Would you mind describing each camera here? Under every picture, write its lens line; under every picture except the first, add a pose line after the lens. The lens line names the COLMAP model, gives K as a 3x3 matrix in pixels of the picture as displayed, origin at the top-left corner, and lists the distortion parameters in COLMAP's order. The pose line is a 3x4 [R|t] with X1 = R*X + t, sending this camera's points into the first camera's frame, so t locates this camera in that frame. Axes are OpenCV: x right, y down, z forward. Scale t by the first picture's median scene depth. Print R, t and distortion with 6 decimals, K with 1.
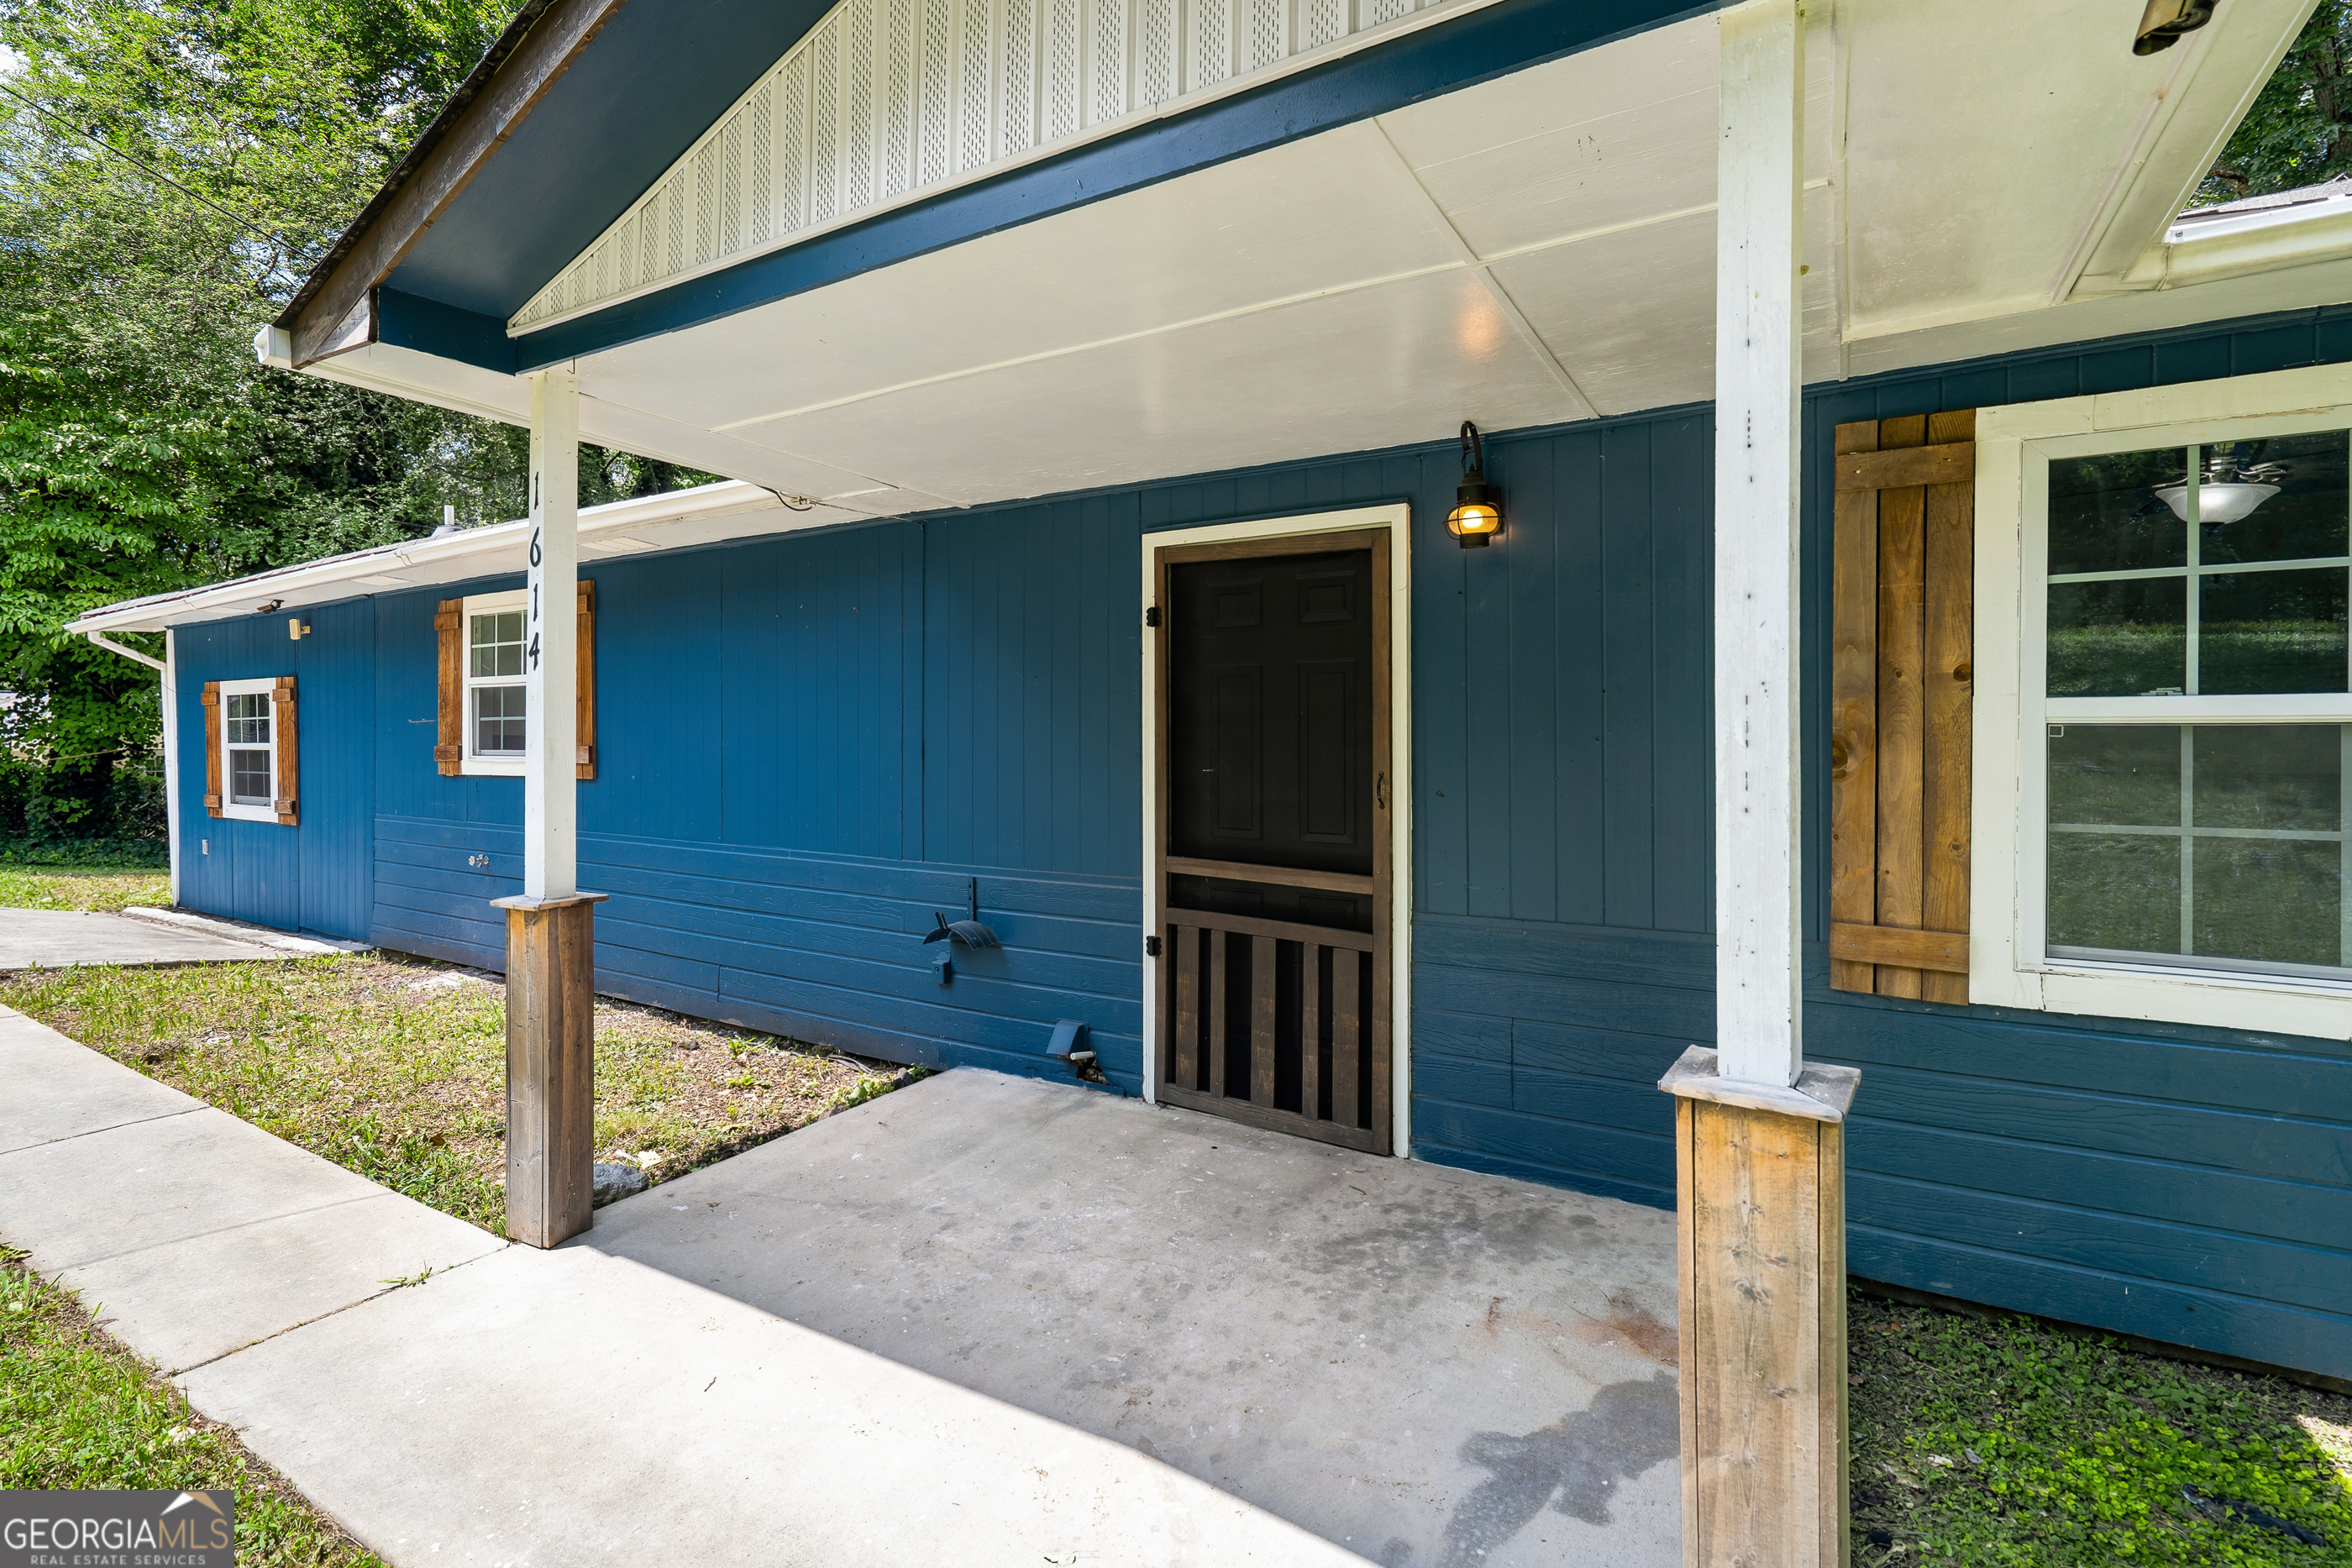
lens RADIAL K [[1103.6, 0, 1165.4], [0, 1103.6, 748.4], [0, 0, 1]] dist [-0.001676, 0.001817]
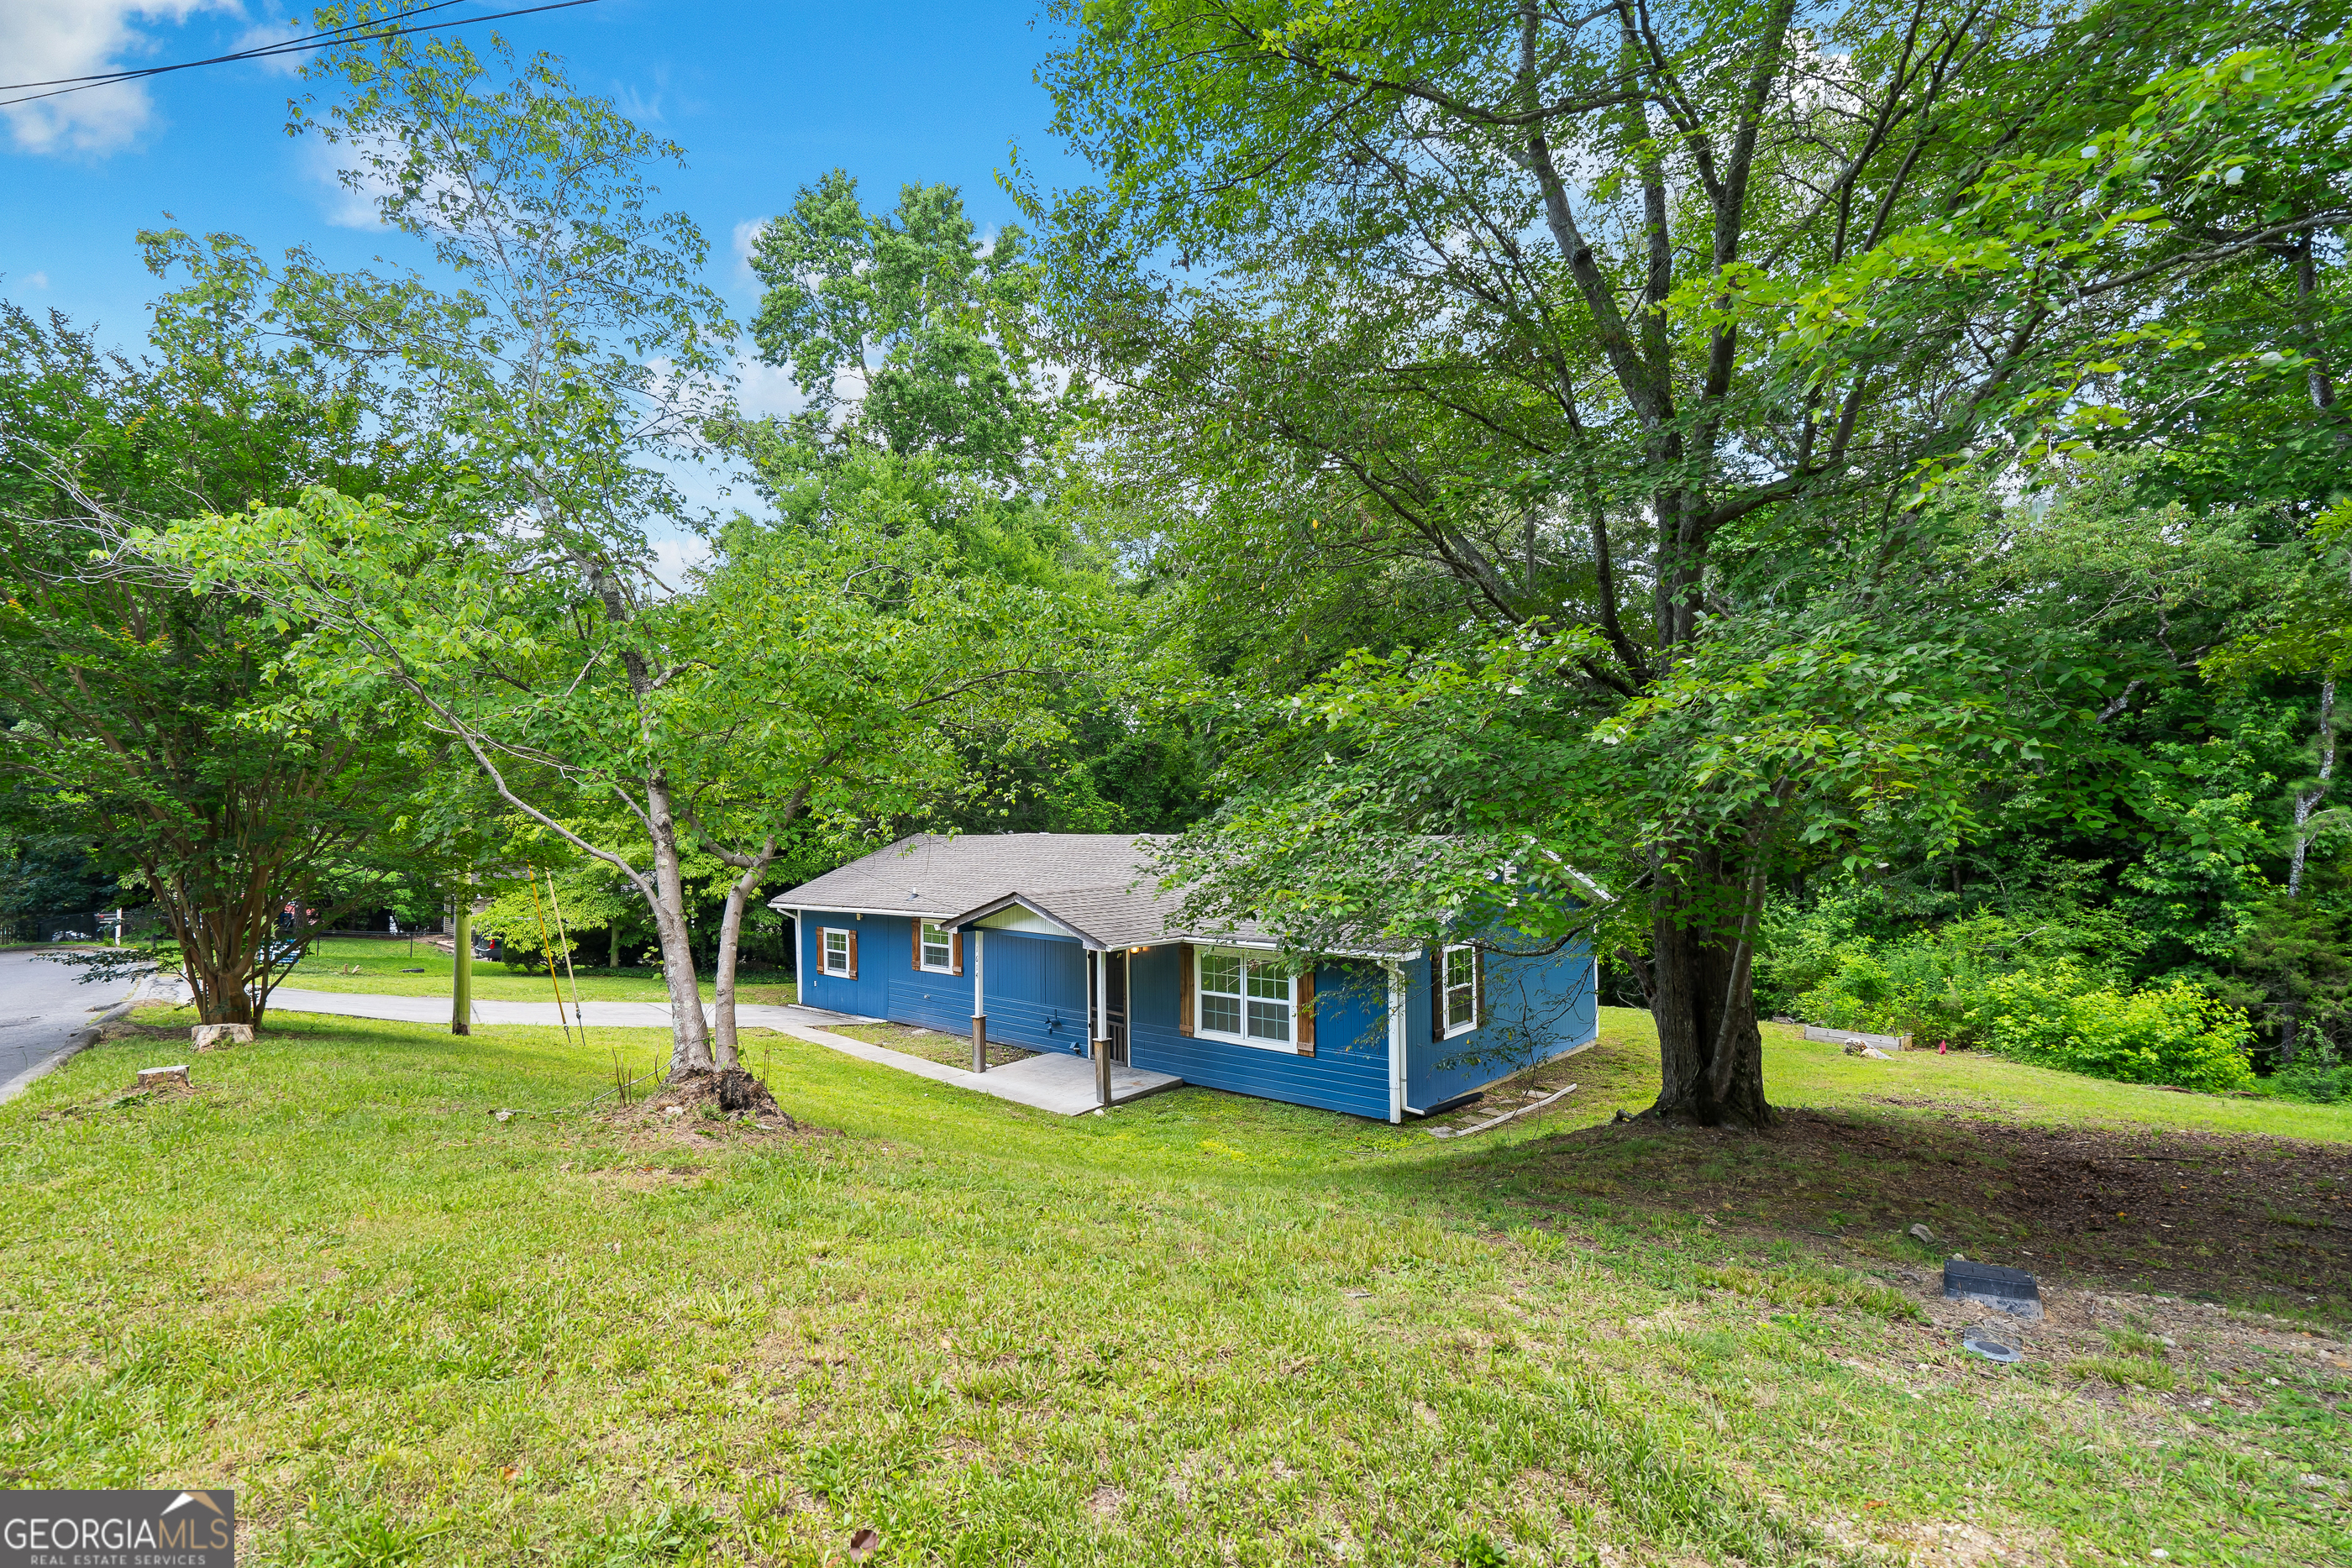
lens RADIAL K [[1076.2, 0, 1182.0], [0, 1076.2, 780.8], [0, 0, 1]] dist [-0.001626, 0.001124]
pose [[0.986930, -0.024280, -0.159309, 1.157427], [0.019353, 0.999287, -0.032409, -0.722630], [0.159983, 0.028902, 0.986697, -3.570482]]
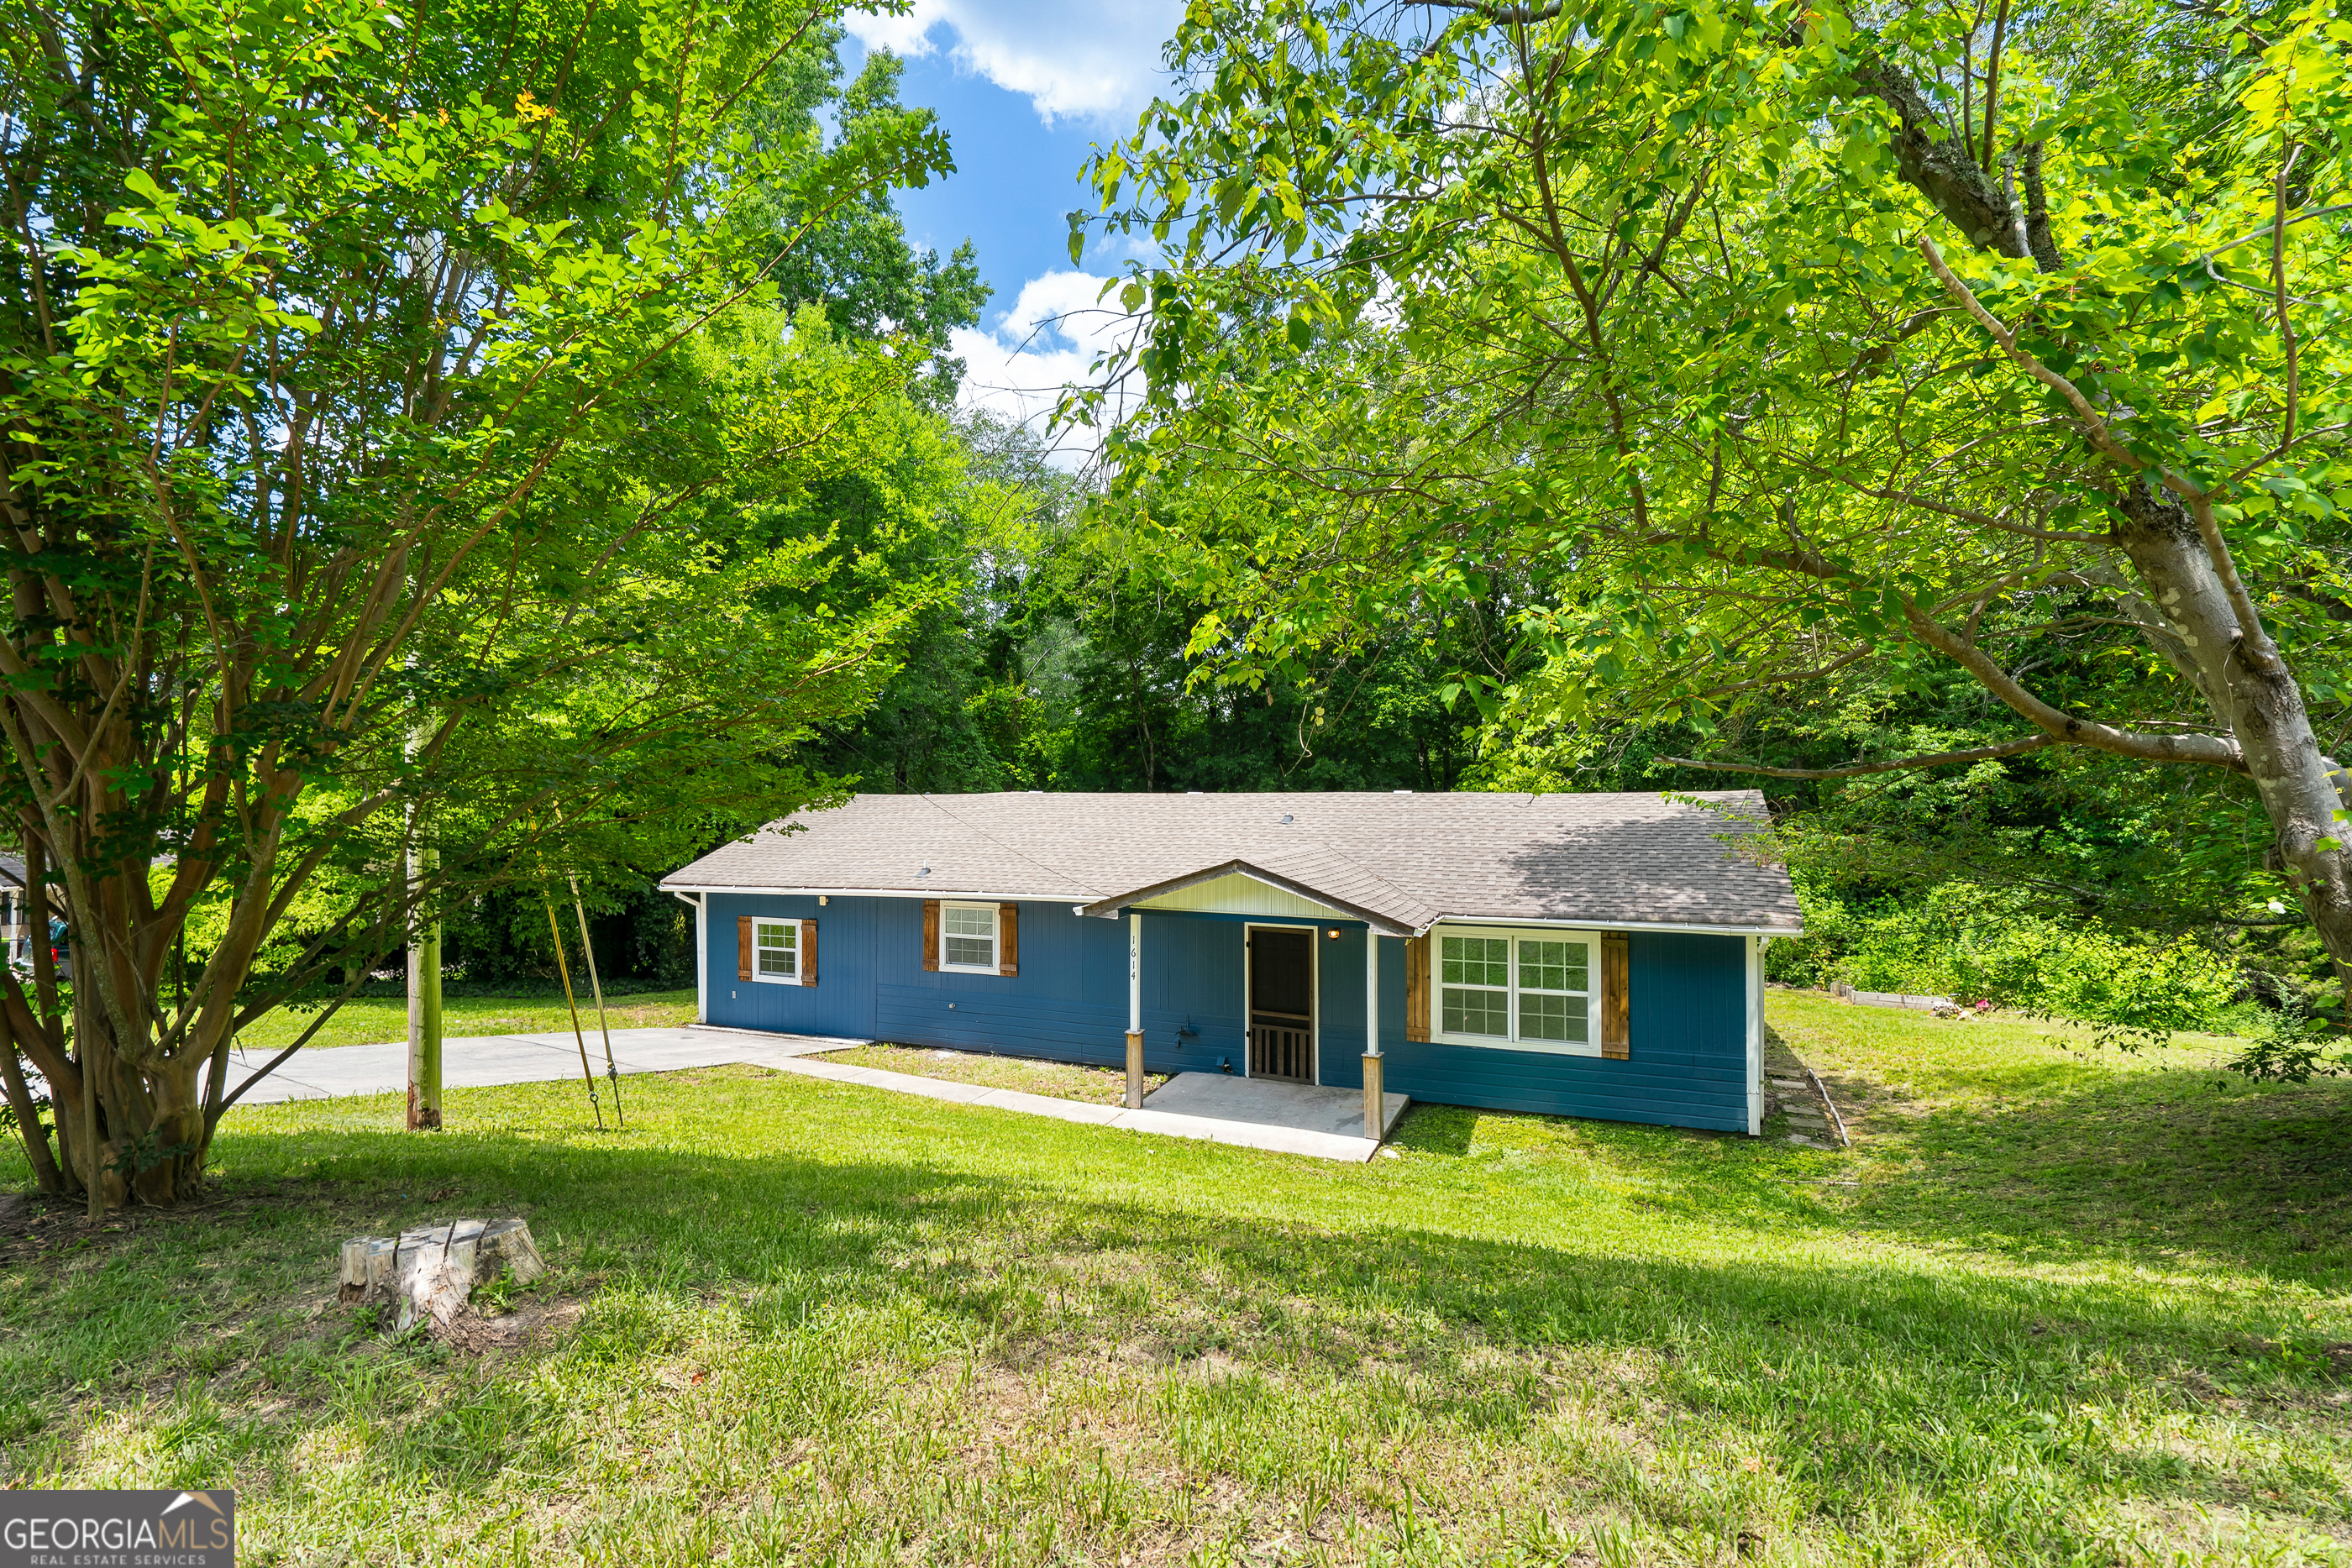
lens RADIAL K [[1076.2, 0, 1182.0], [0, 1076.2, 780.8], [0, 0, 1]] dist [-0.001626, 0.001124]
pose [[0.987142, -0.006079, 0.159729, -0.798058], [0.007849, 0.999915, -0.010450, -0.629789], [-0.159652, 0.011569, 0.987106, -2.510465]]
